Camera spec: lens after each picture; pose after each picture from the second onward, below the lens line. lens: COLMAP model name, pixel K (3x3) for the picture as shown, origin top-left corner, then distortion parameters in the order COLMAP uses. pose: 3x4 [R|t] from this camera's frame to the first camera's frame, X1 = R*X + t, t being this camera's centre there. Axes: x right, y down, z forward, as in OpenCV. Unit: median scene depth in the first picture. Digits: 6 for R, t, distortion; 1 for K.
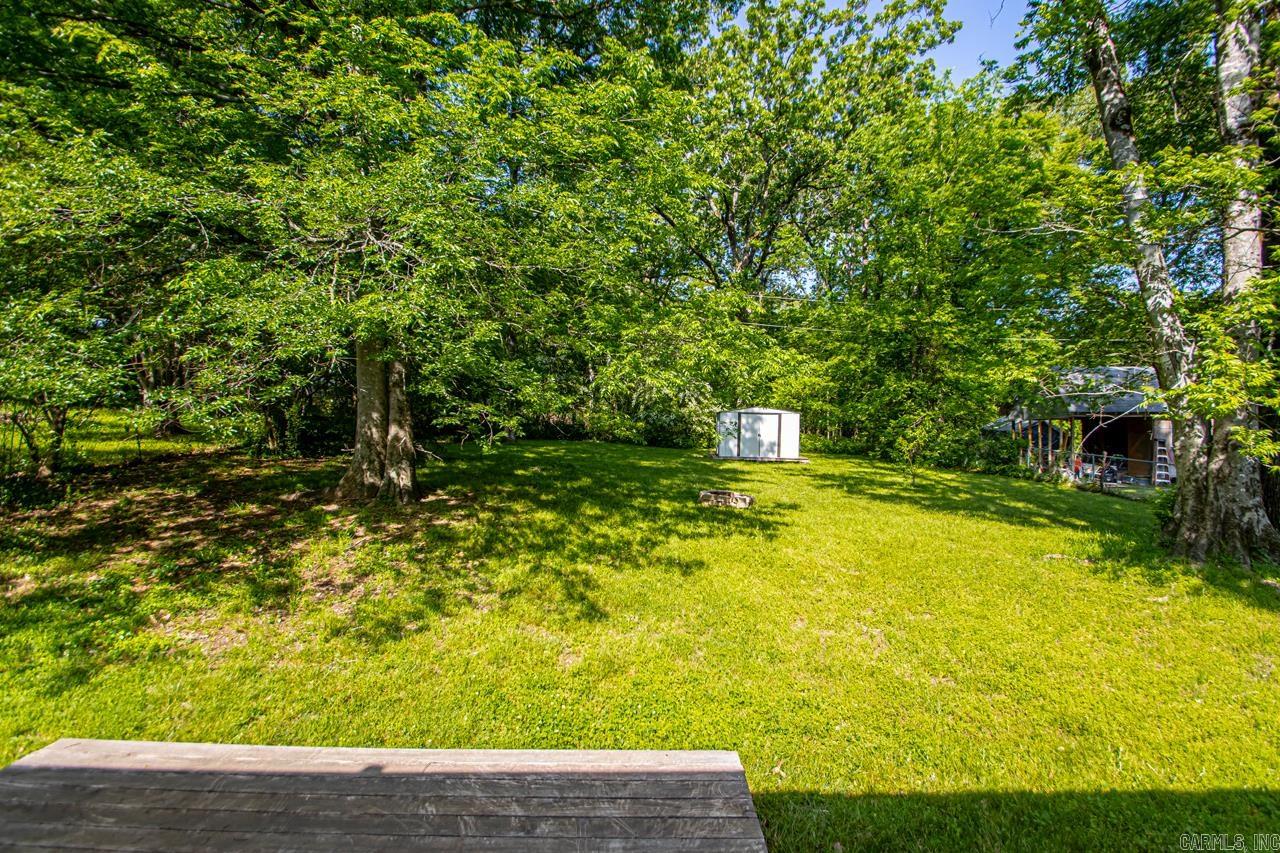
lens RADIAL K [[599.2, 0, 640.0], [0, 599.2, 426.5], [0, 0, 1]] dist [0.001057, -0.007365]
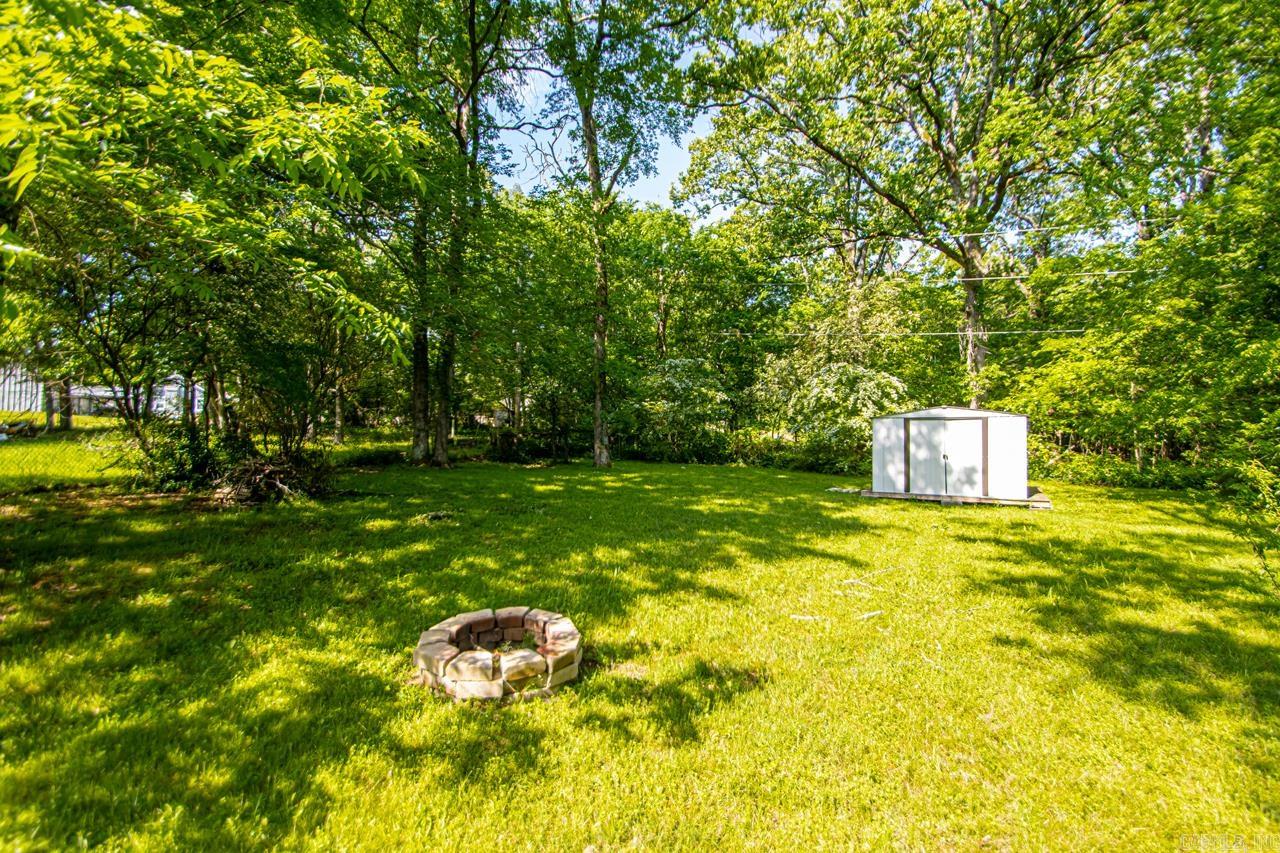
lens RADIAL K [[599.2, 0, 640.0], [0, 599.2, 426.5], [0, 0, 1]] dist [0.001057, -0.007365]
pose [[0.910554, -0.020772, -0.412868, 0.219603], [0.004785, 0.999199, -0.039717, 0.010584], [0.413363, 0.034189, 0.909924, 0.460989]]
